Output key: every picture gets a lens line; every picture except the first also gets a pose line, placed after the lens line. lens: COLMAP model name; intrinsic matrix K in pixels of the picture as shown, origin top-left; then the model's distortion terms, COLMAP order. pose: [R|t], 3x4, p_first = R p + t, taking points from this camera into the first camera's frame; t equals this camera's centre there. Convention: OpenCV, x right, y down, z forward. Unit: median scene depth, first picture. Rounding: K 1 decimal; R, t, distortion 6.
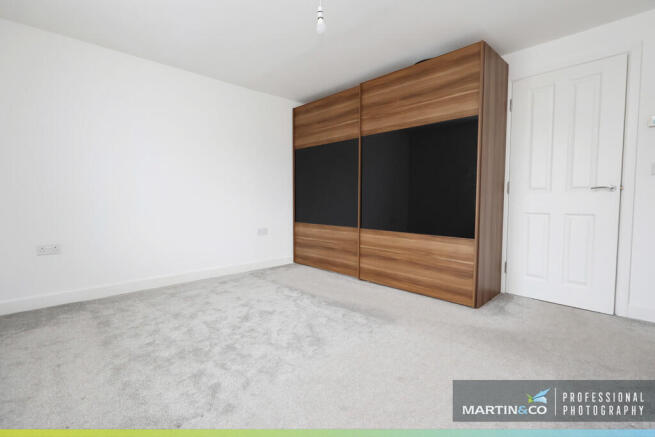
lens RADIAL K [[303.3, 0, 325.9], [0, 303.3, 215.8], [0, 0, 1]] dist [-0.017426, -0.000093]
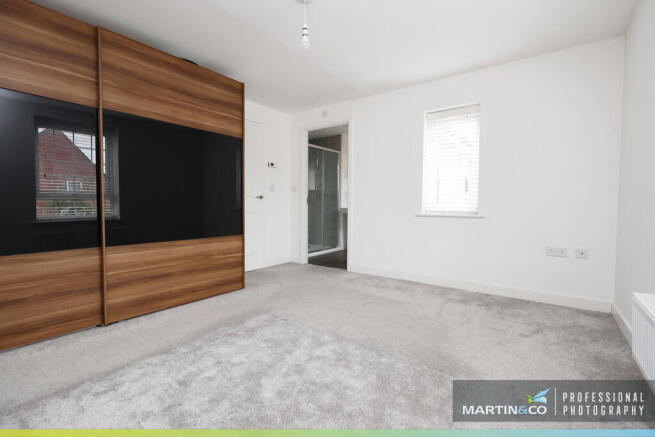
lens RADIAL K [[303.3, 0, 325.9], [0, 303.3, 215.8], [0, 0, 1]] dist [-0.017426, -0.000093]
pose [[-0.174875, -0.036820, 0.983902, -0.650255], [0.051271, 0.997604, 0.046445, -0.034617], [-0.983255, 0.058568, -0.172568, 0.679887]]
